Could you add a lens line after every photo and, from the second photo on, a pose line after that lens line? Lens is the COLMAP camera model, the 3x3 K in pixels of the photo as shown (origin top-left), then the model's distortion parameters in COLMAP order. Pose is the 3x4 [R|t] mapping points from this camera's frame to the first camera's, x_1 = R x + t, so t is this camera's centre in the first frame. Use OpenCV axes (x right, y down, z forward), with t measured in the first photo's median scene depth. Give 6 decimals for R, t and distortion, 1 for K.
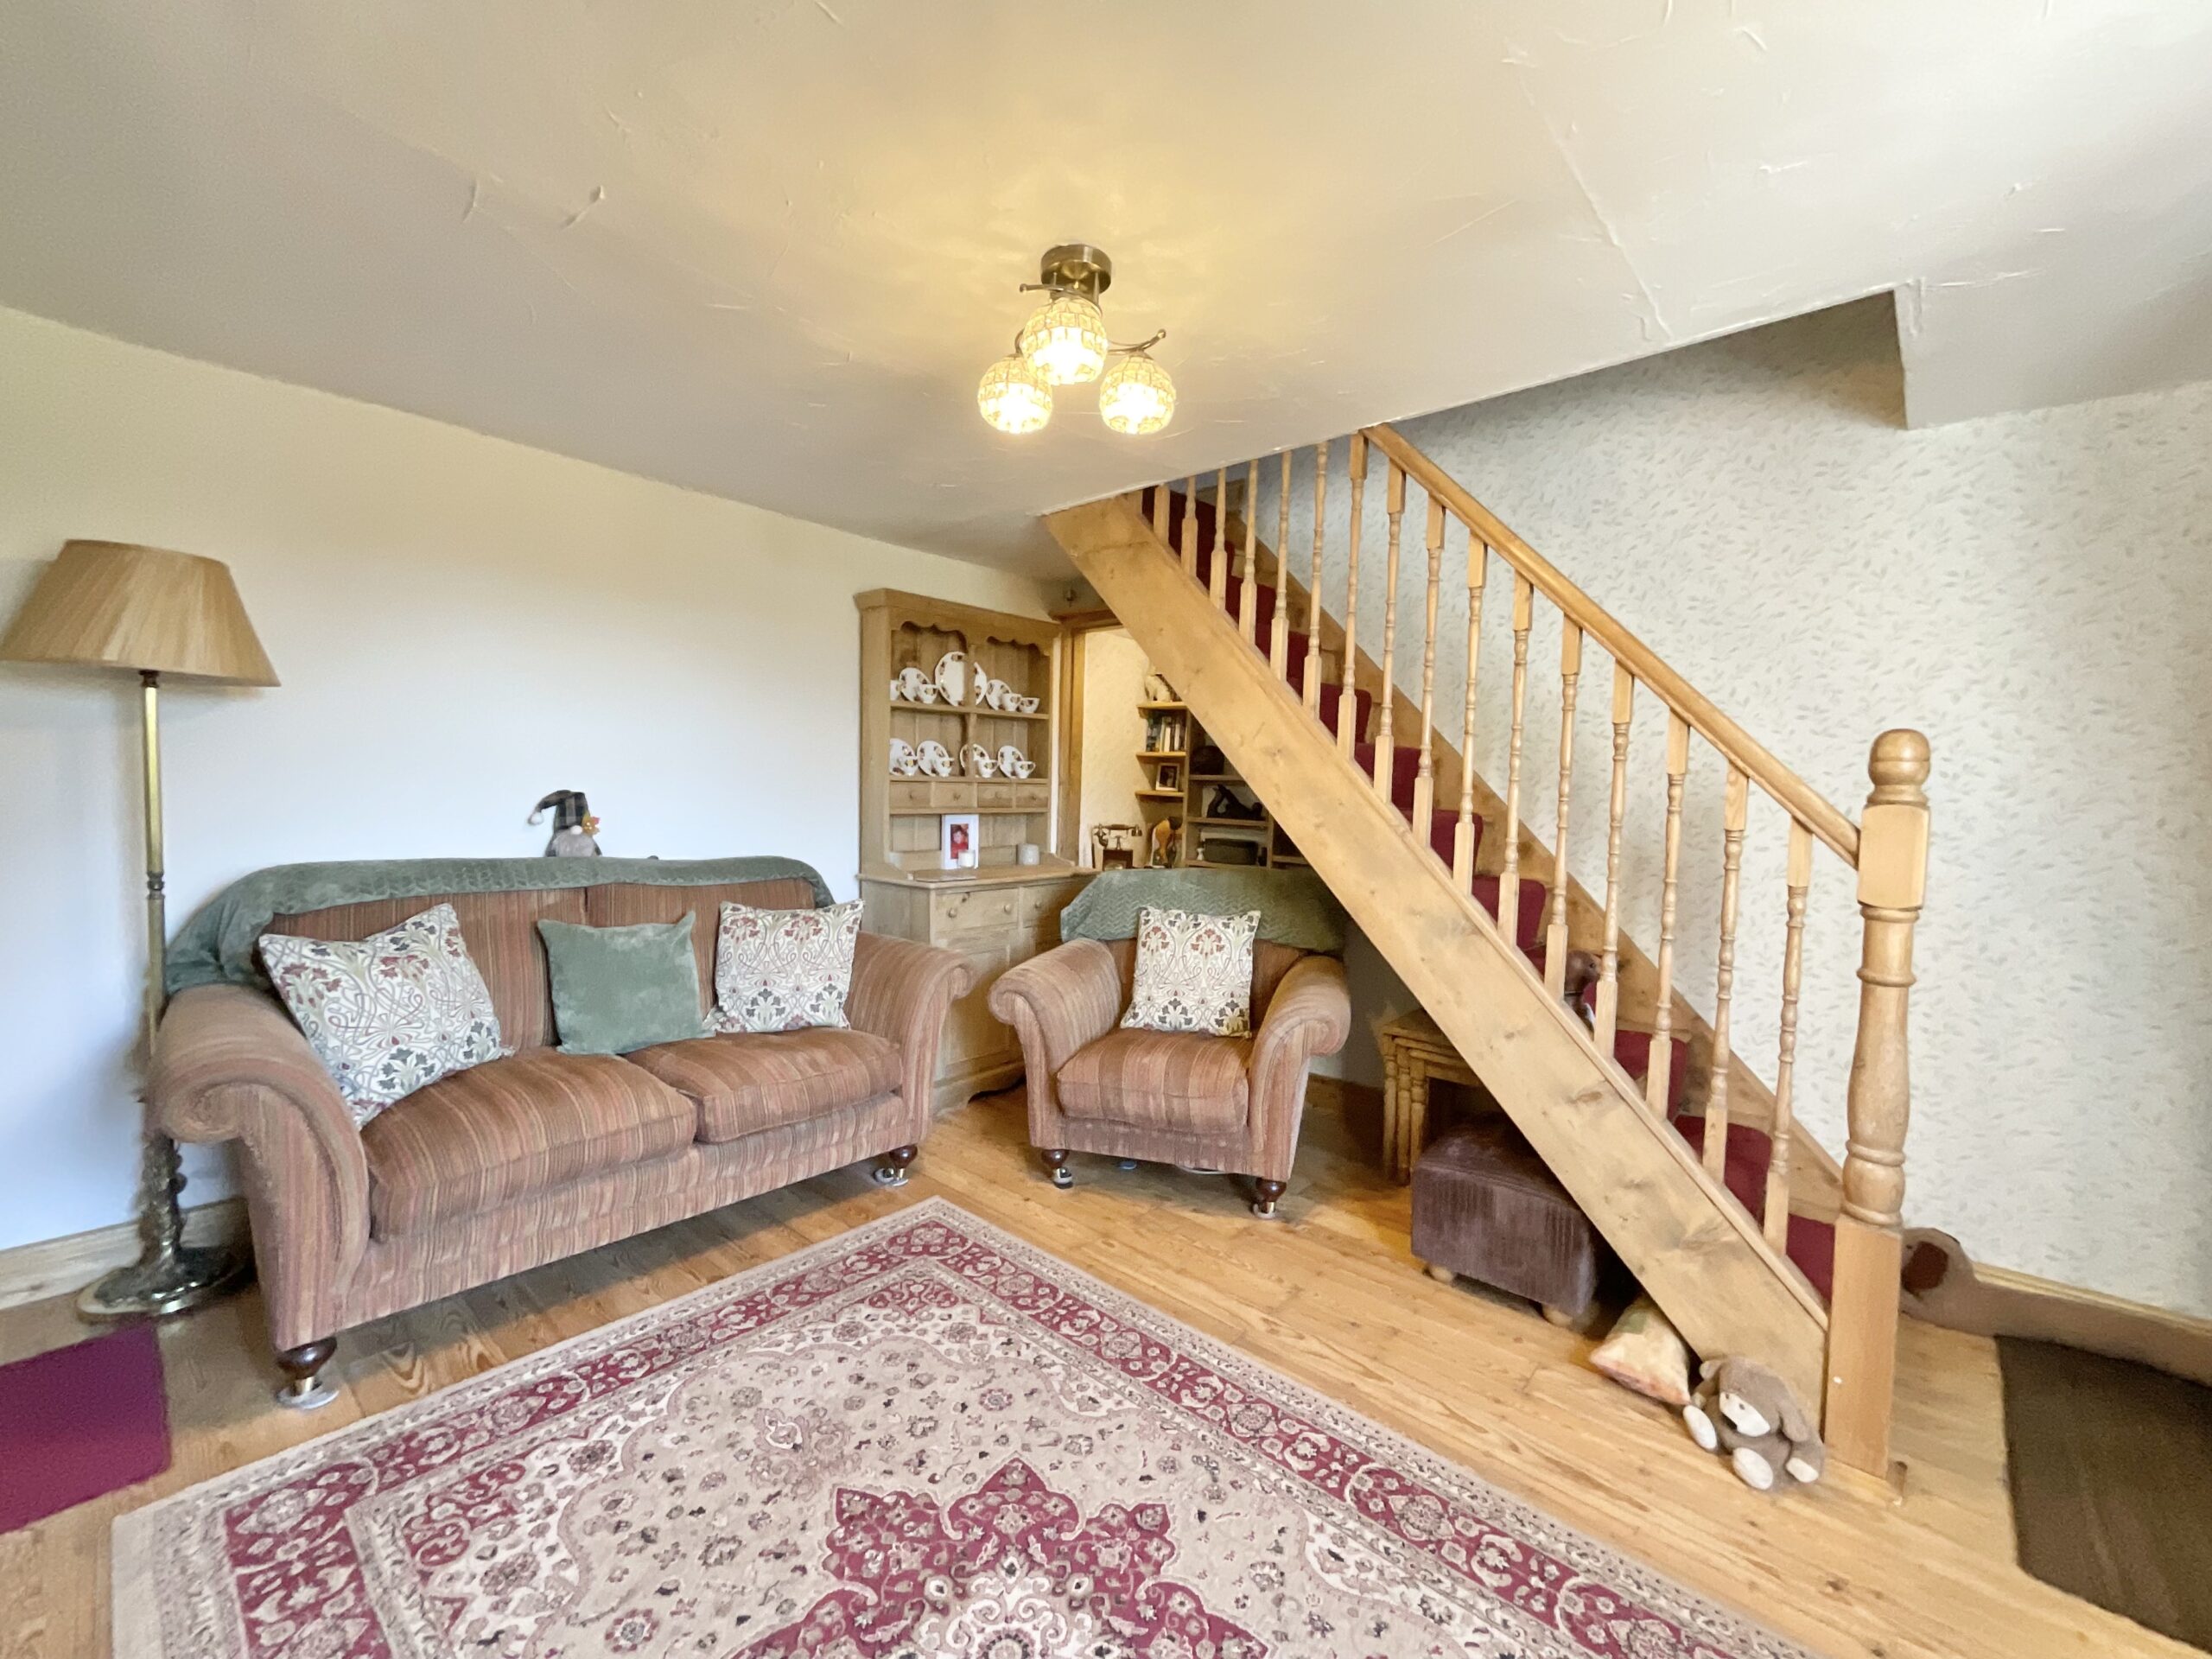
lens RADIAL K [[895.9, 0, 1104.3], [0, 895.9, 832.1], [0, 0, 1]] dist [-0.000759, -0.000170]
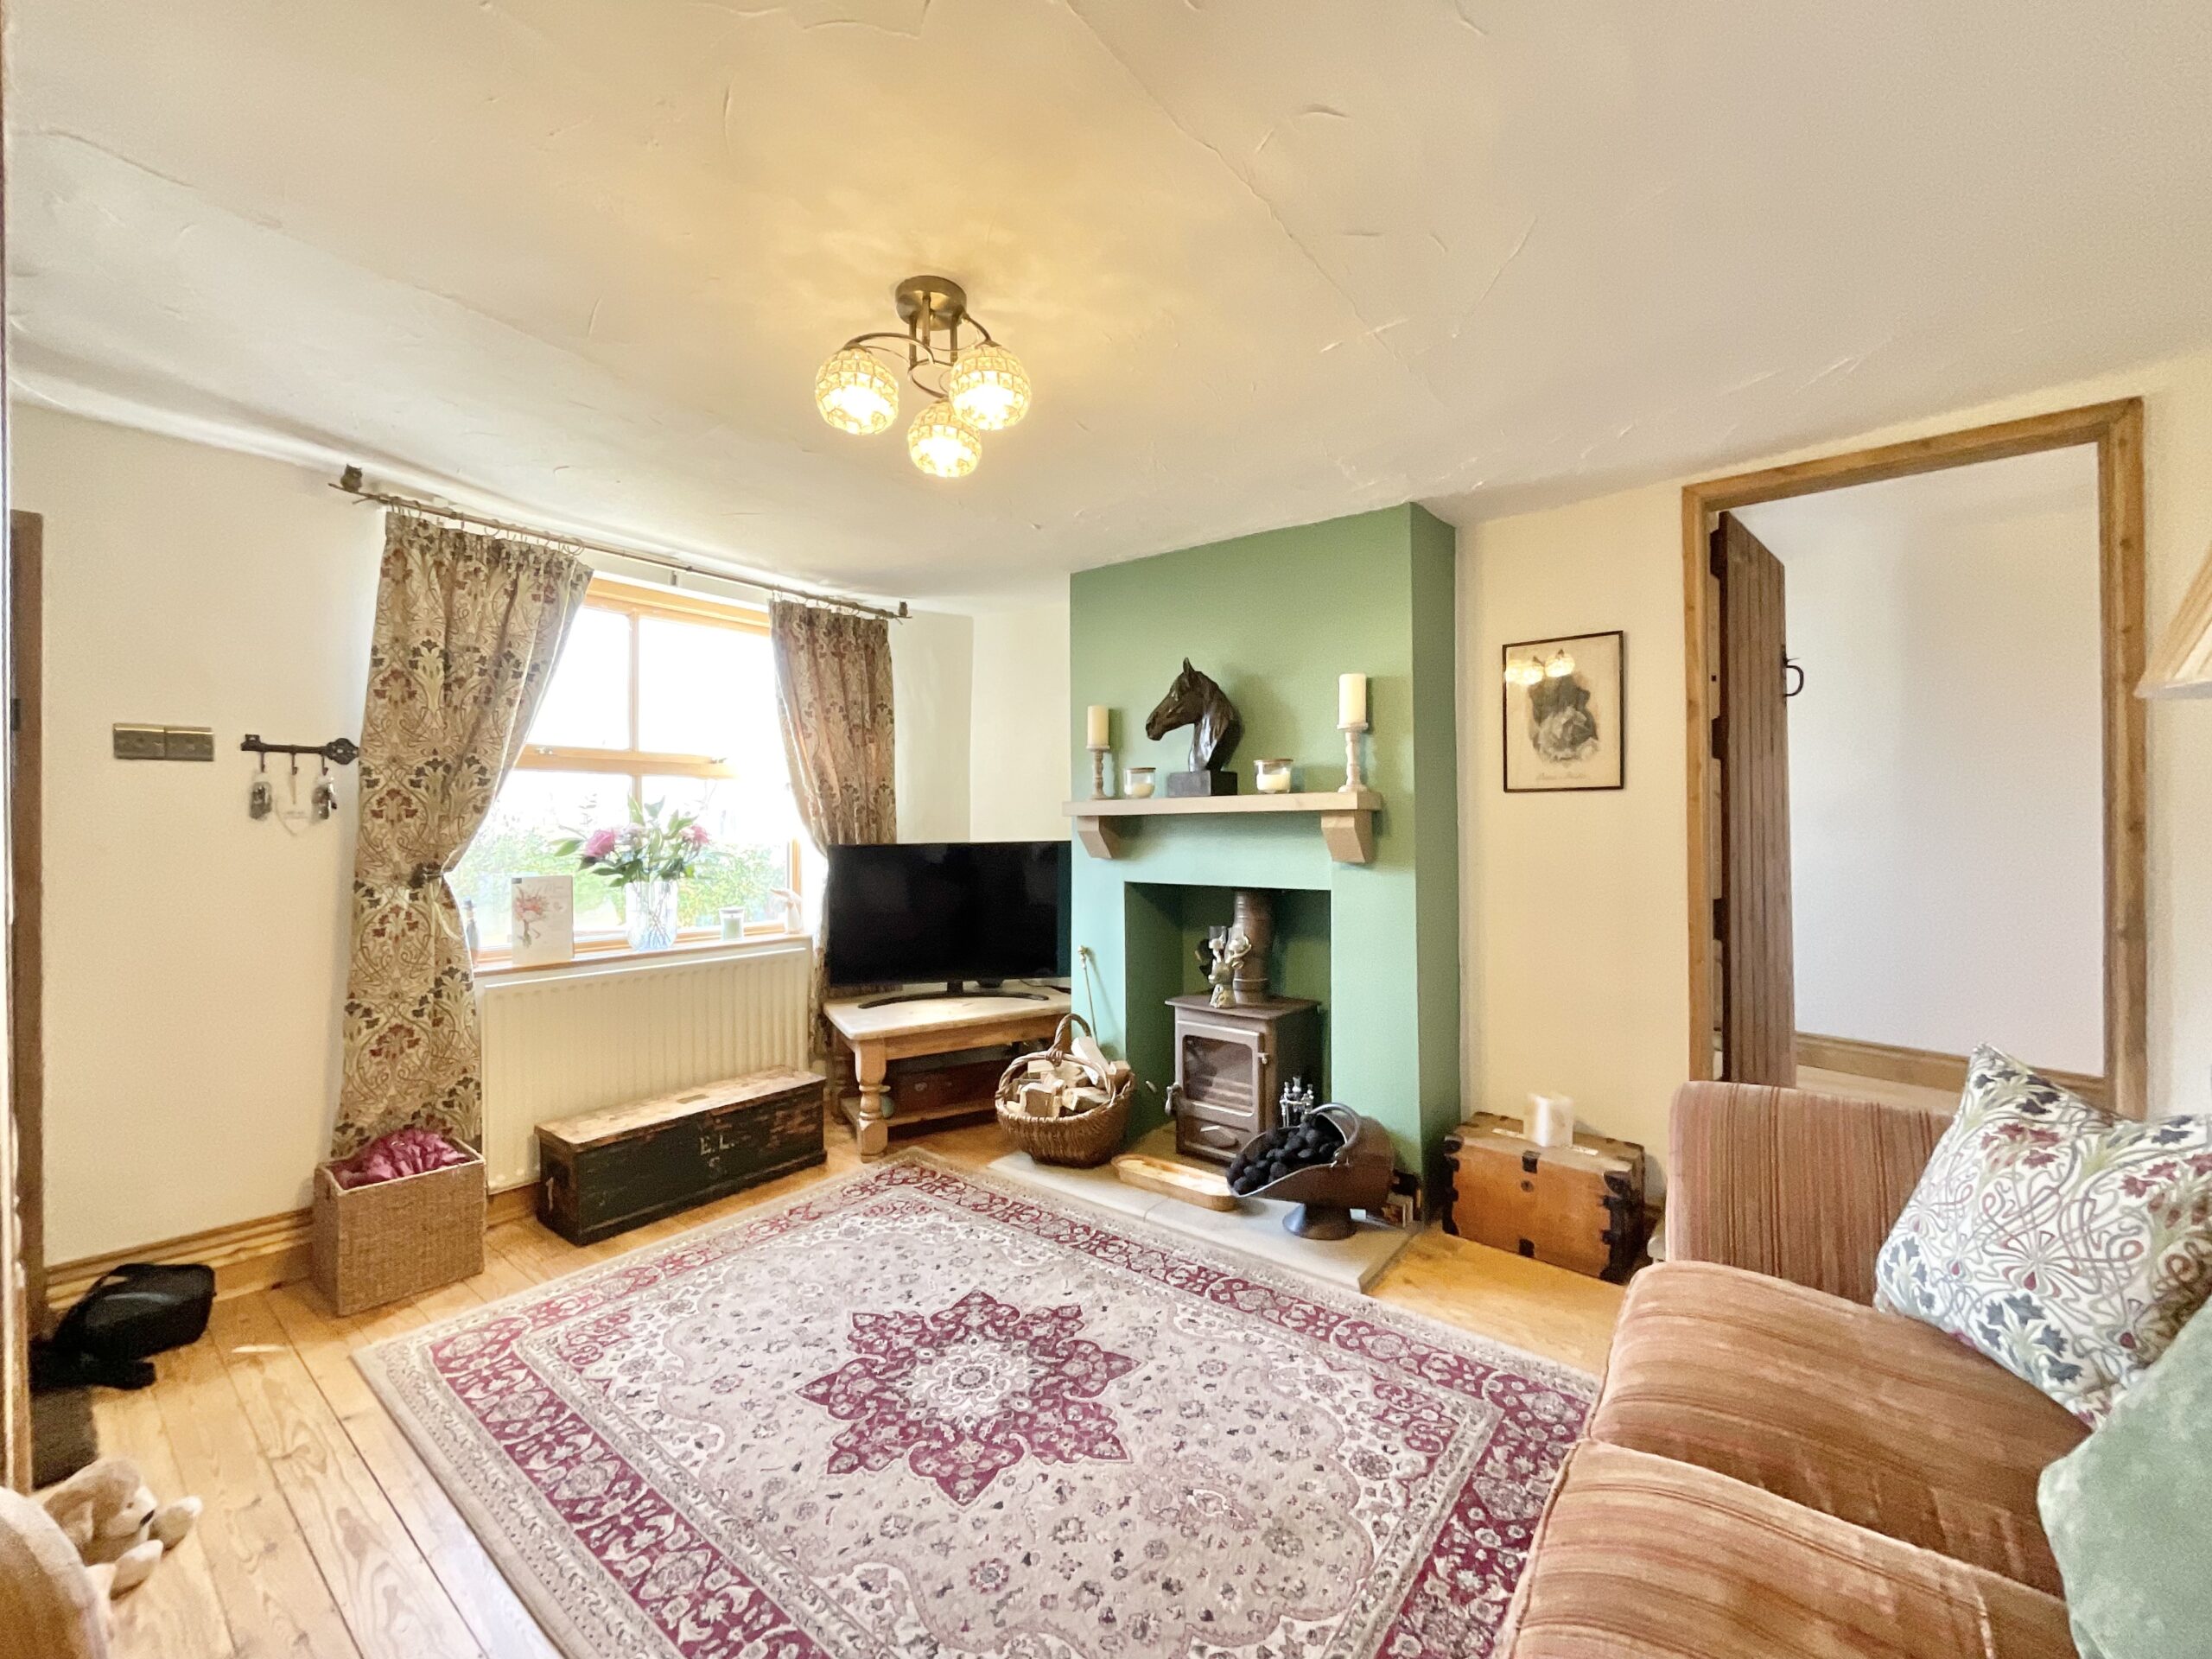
lens RADIAL K [[898.0, 0, 1104.6], [0, 898.0, 832.1], [0, 0, 1]] dist [-0.008591, 0.006199]
pose [[-0.998074, -0.027137, -0.055793, -0.177763], [-0.029888, 0.998348, 0.049081, -0.086424], [0.054369, 0.050654, -0.997235, 1.956156]]
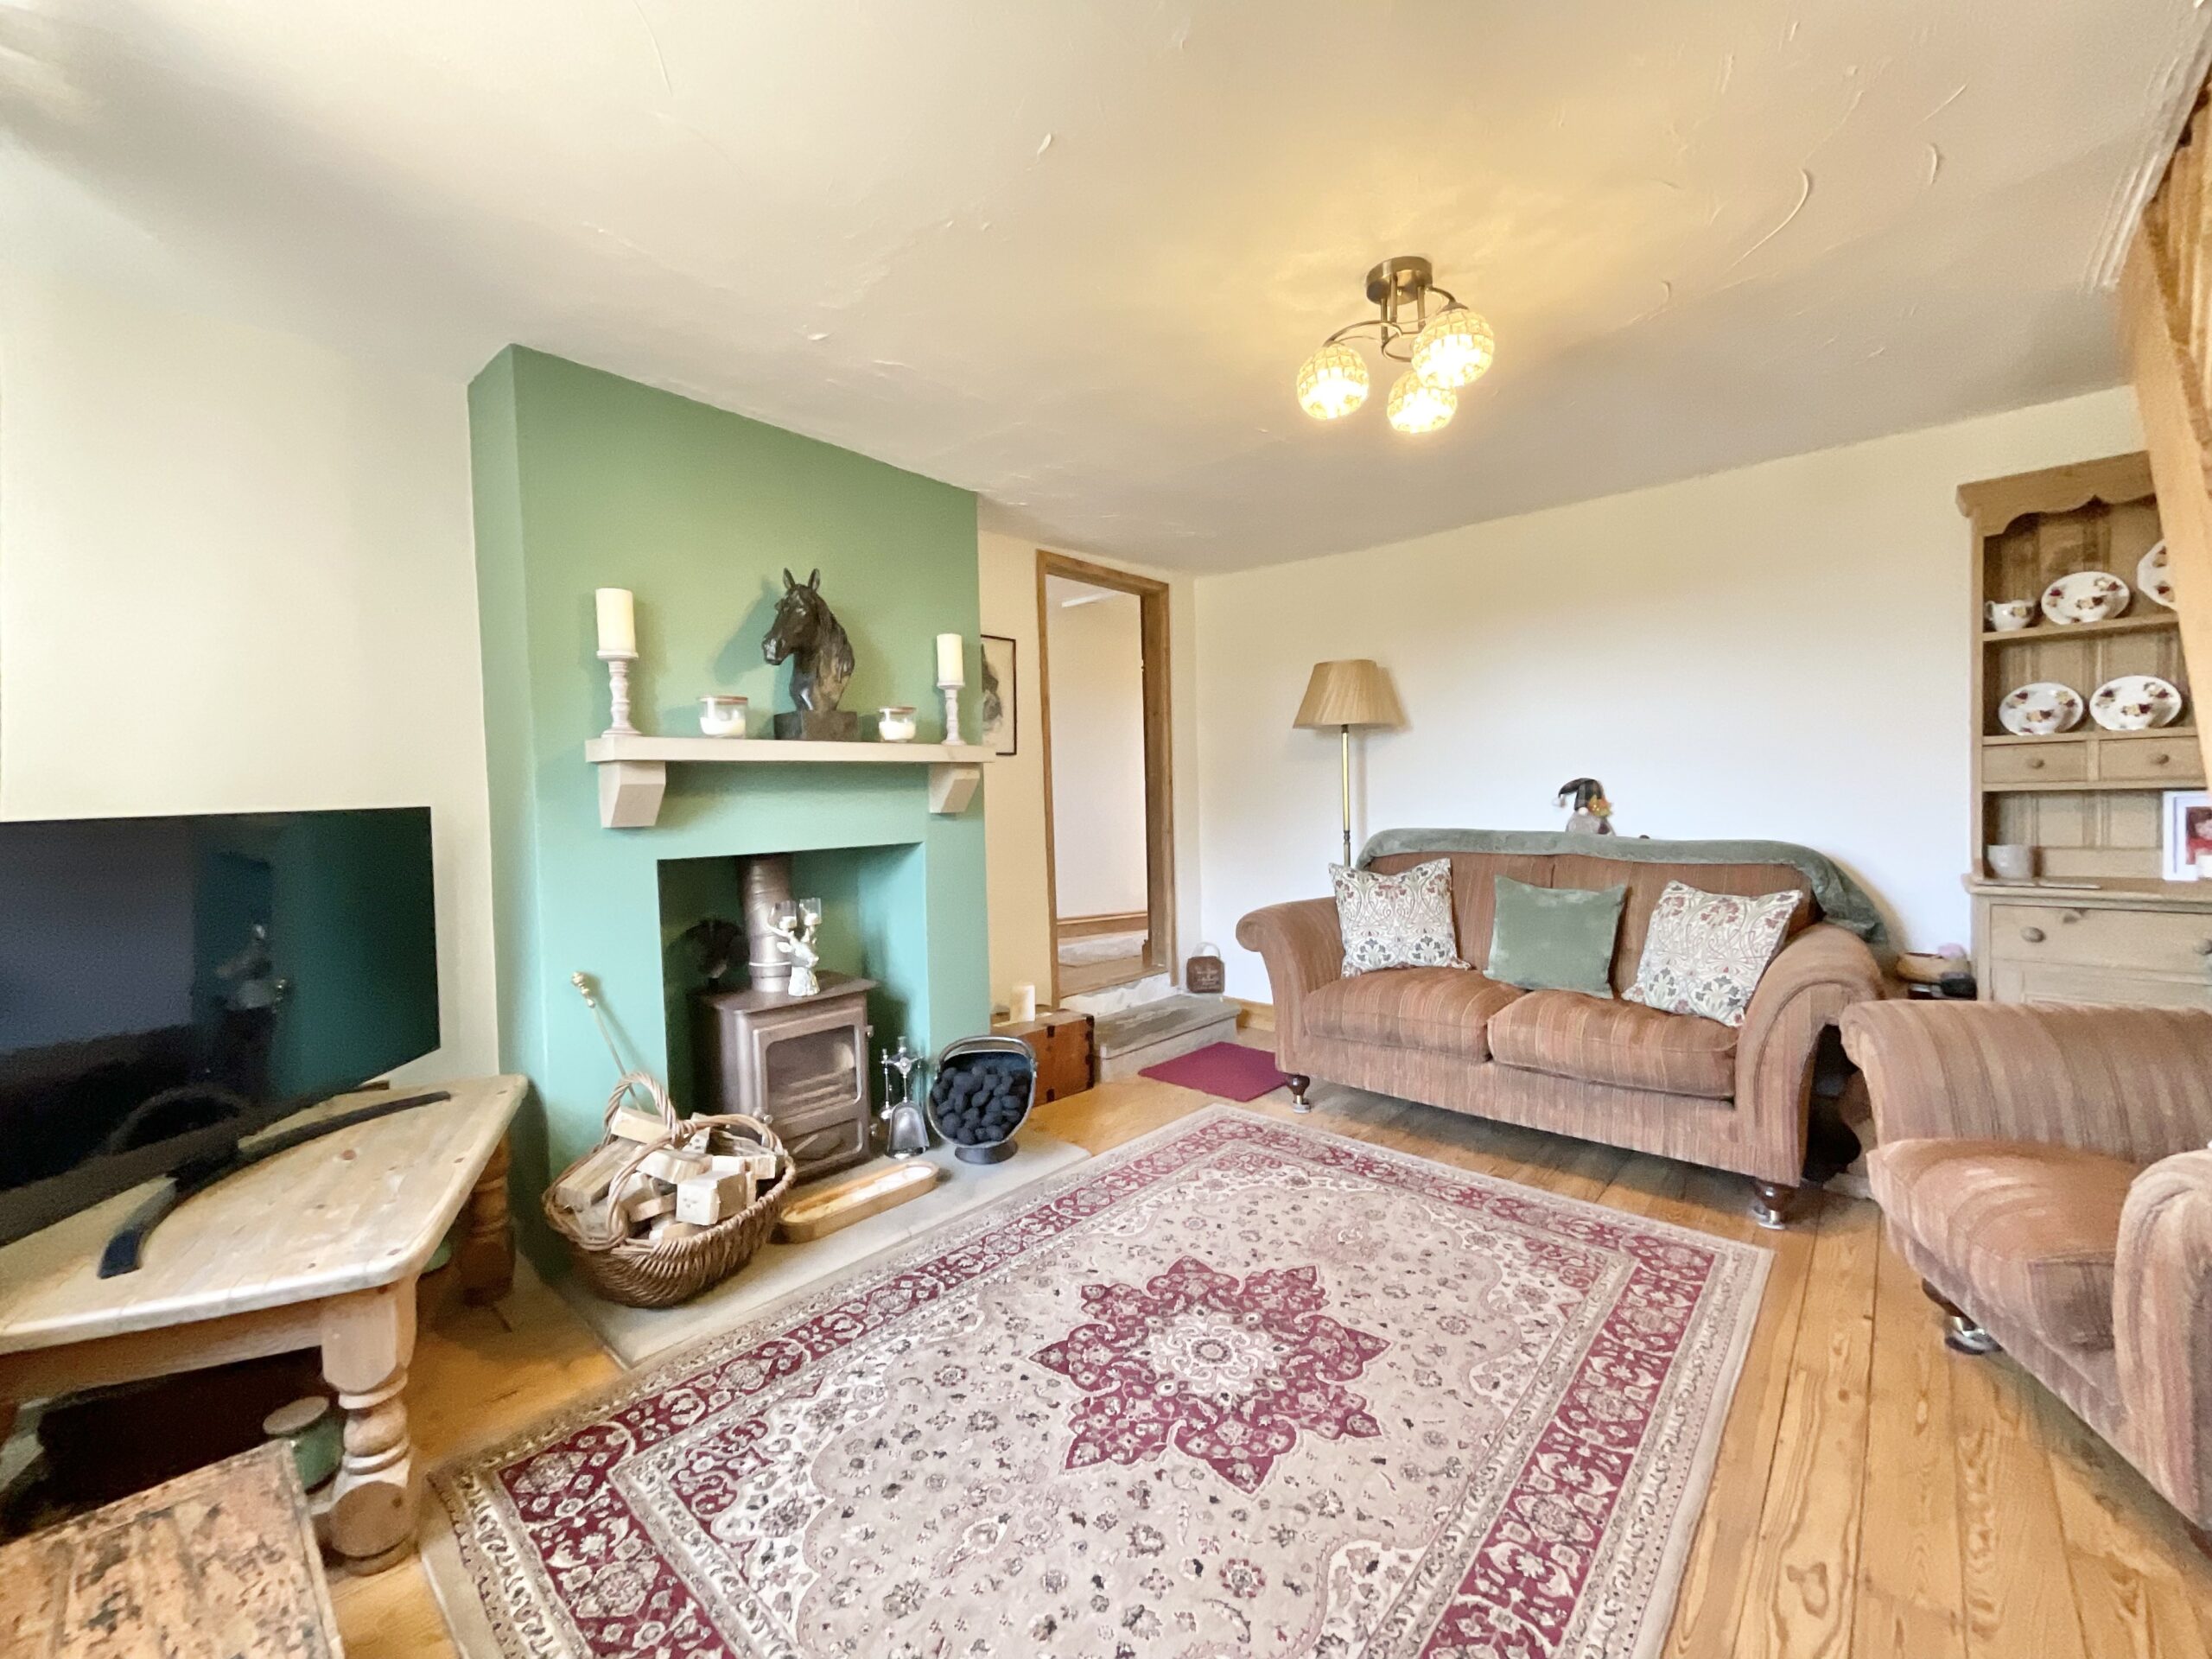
lens RADIAL K [[898.0, 0, 1104.6], [0, 898.0, 832.1], [0, 0, 1]] dist [-0.008591, 0.006199]
pose [[-0.012259, 0.011123, -0.999863, 1.040943], [-0.025223, 0.999617, 0.011430, 0.048414], [0.999607, 0.025360, -0.011974, 0.639069]]
